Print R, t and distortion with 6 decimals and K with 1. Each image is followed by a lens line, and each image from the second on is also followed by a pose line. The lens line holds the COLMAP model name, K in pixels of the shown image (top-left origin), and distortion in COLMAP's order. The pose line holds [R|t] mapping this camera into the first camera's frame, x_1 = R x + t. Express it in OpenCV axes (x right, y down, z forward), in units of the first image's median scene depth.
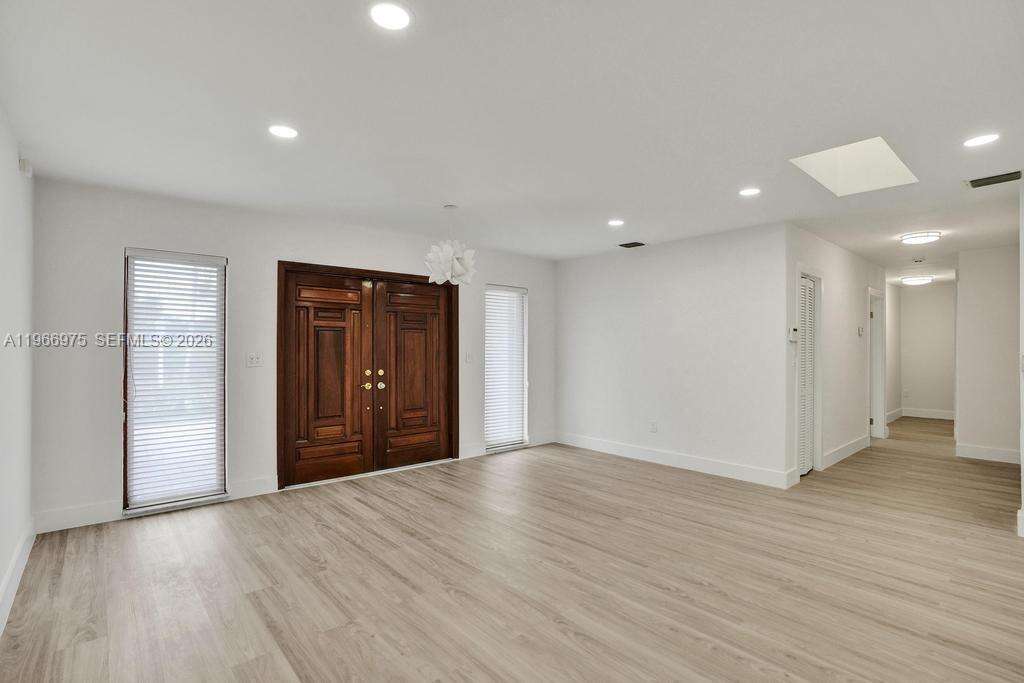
lens RADIAL K [[482.3, 0, 514.8], [0, 482.3, 341.7], [0, 0, 1]] dist [-0.061173, 0.032209]
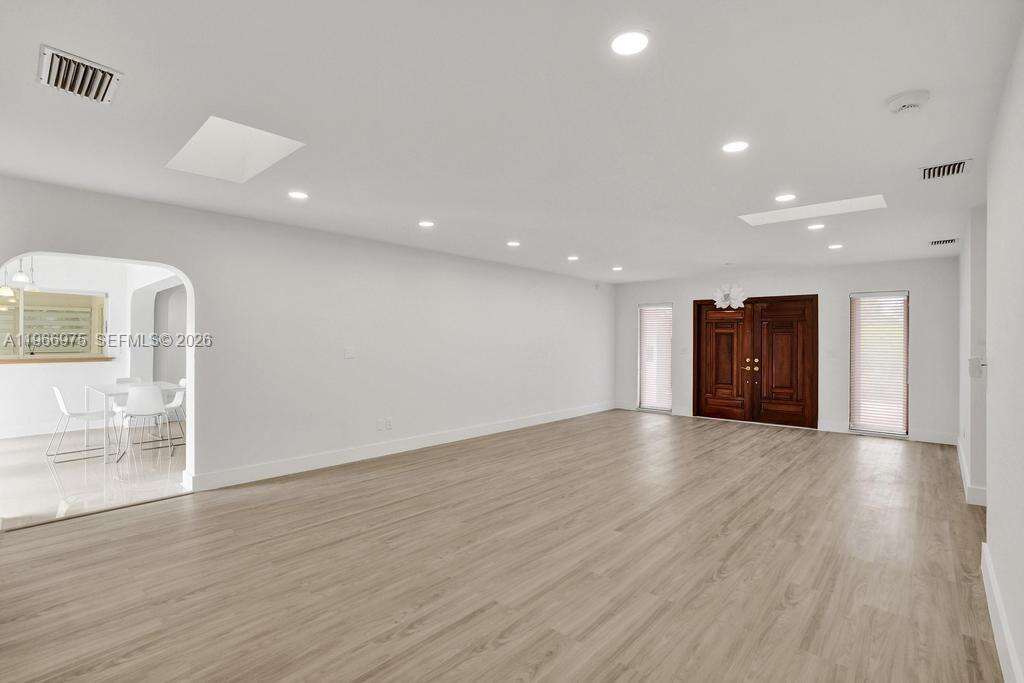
lens RADIAL K [[482.3, 0, 514.8], [0, 482.3, 341.7], [0, 0, 1]] dist [-0.061173, 0.032209]
pose [[0.108926, 0.003778, -0.994043, 1.484863], [0.005283, 0.999976, 0.004379, -0.010853], [0.994036, -0.005729, 0.108904, 0.052534]]
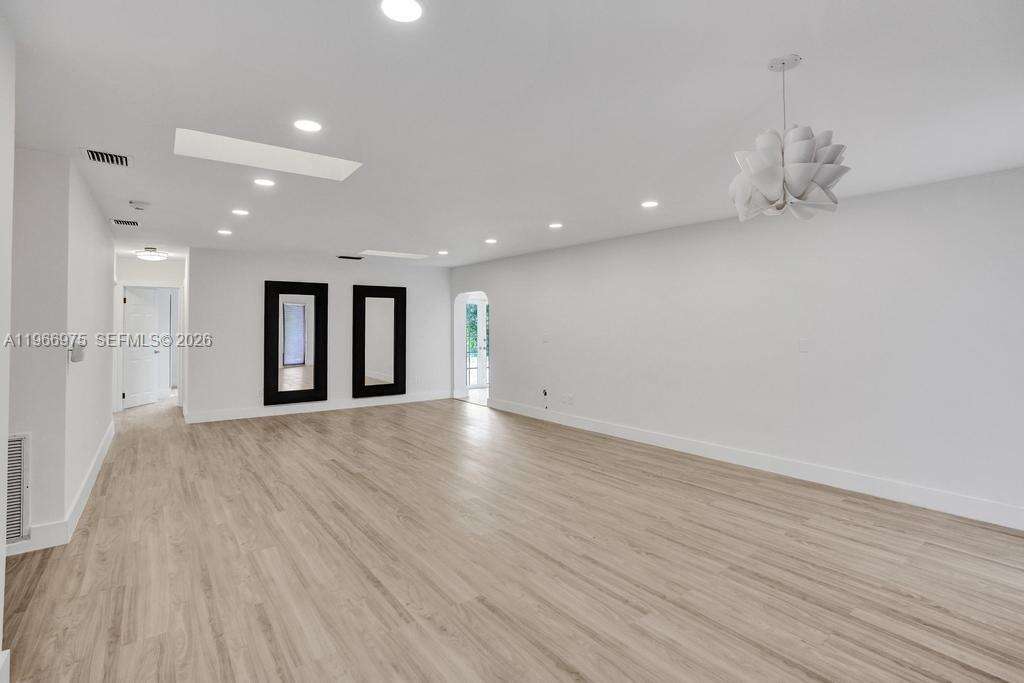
lens RADIAL K [[482.3, 0, 514.8], [0, 482.3, 341.7], [0, 0, 1]] dist [-0.061173, 0.032209]
pose [[-0.996954, -0.004210, 0.077882, 0.108912], [-0.002407, 0.999727, 0.023230, -0.002807], [-0.077958, 0.022971, -0.996692, 1.493052]]
